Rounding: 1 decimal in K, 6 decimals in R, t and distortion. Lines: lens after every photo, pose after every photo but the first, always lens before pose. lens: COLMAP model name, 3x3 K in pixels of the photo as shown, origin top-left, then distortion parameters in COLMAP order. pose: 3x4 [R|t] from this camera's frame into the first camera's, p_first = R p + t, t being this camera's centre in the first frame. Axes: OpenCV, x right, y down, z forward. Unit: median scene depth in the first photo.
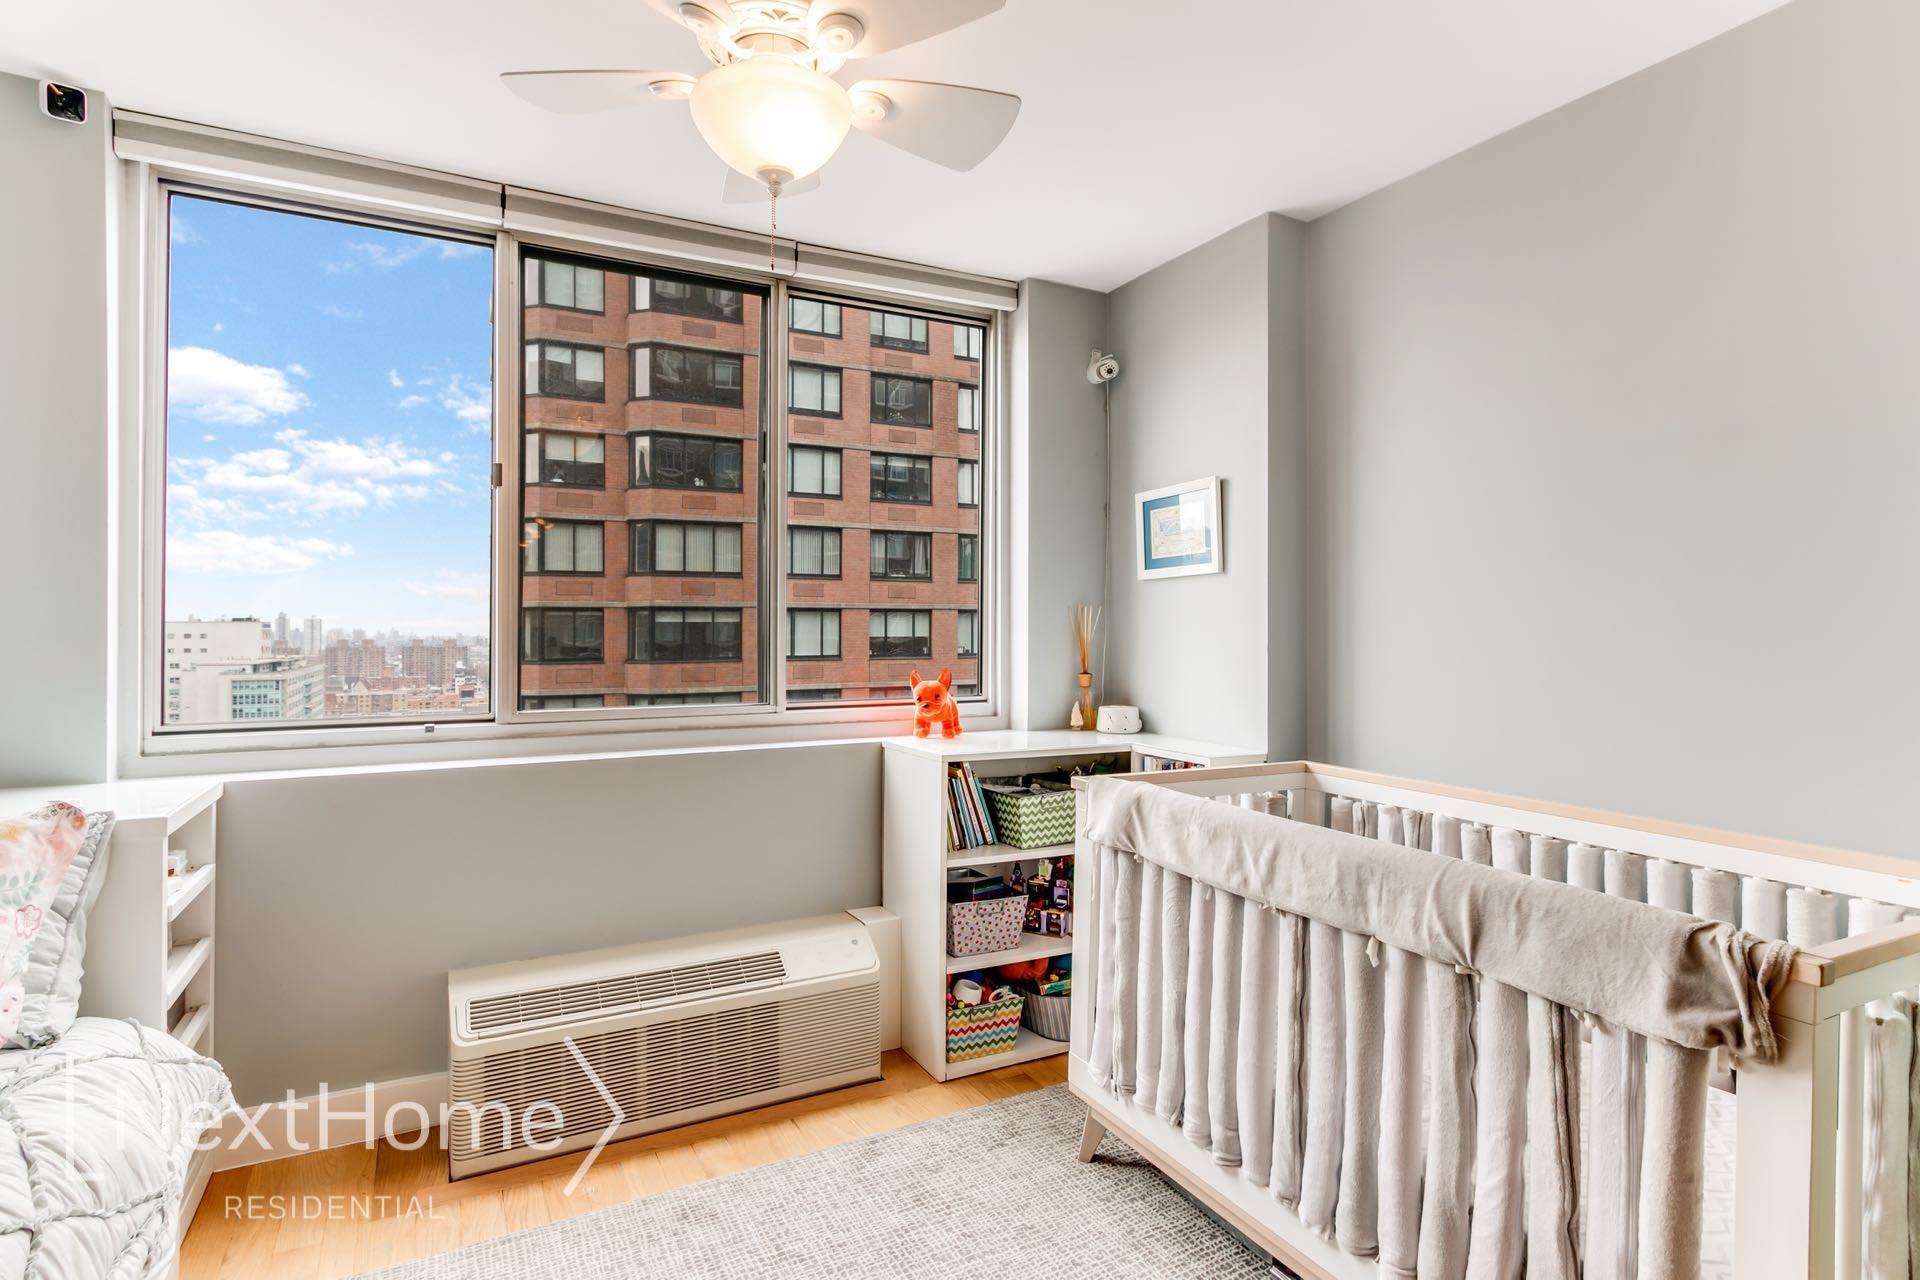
lens RADIAL K [[1013.8, 0, 981.6], [0, 1013.8, 625.5], [0, 0, 1]] dist [0.006146, -0.000447]
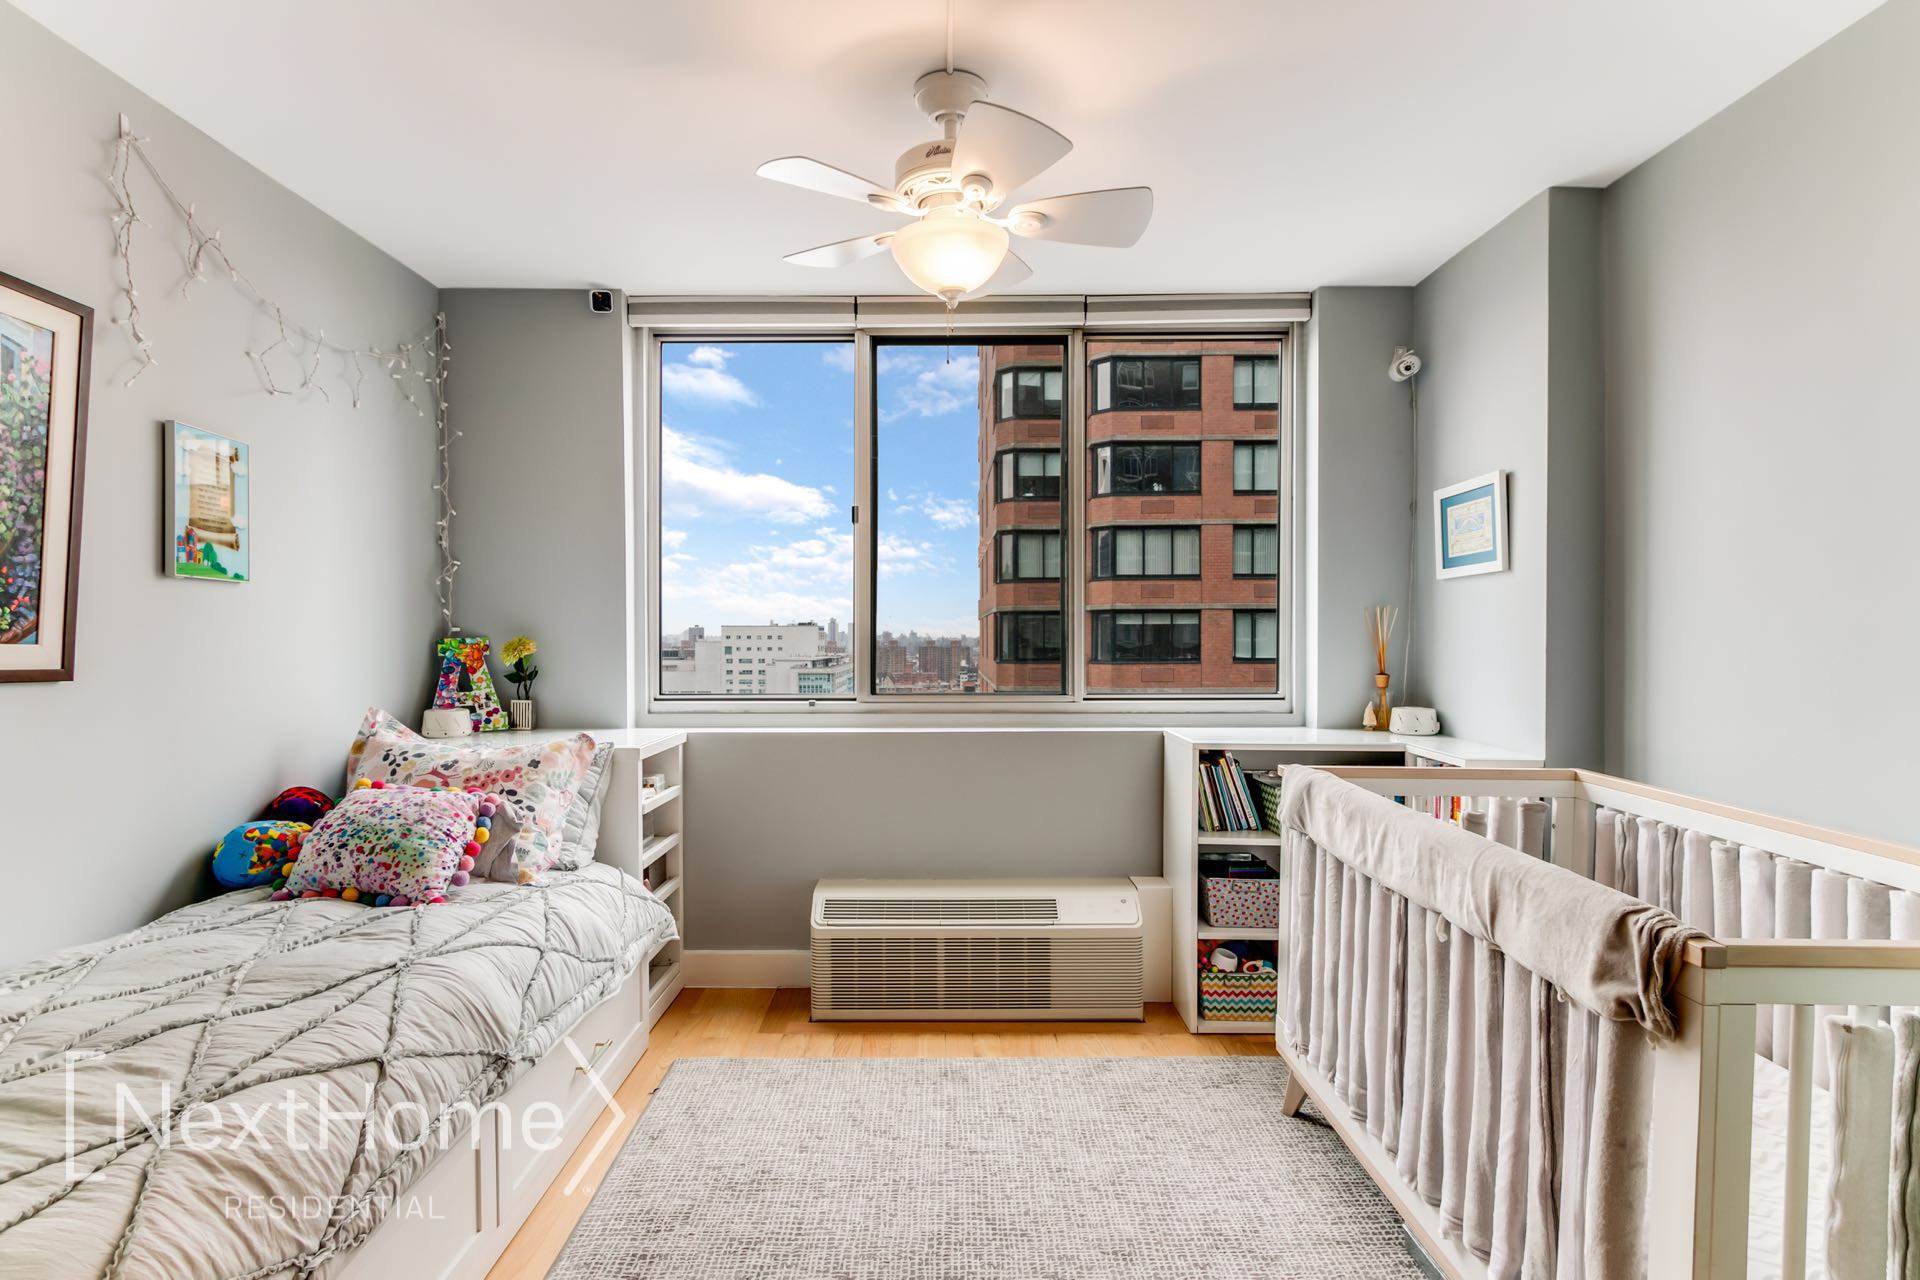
lens RADIAL K [[1012.1, 0, 929.5], [0, 1012.1, 647.5], [0, 0, 1]] dist [0.000509, 0.000591]
pose [[0.875581, 0.006161, -0.483032, 0.237556], [0.003463, 0.999813, 0.019031, 0.000510], [0.483059, -0.018336, 0.875396, -0.111264]]
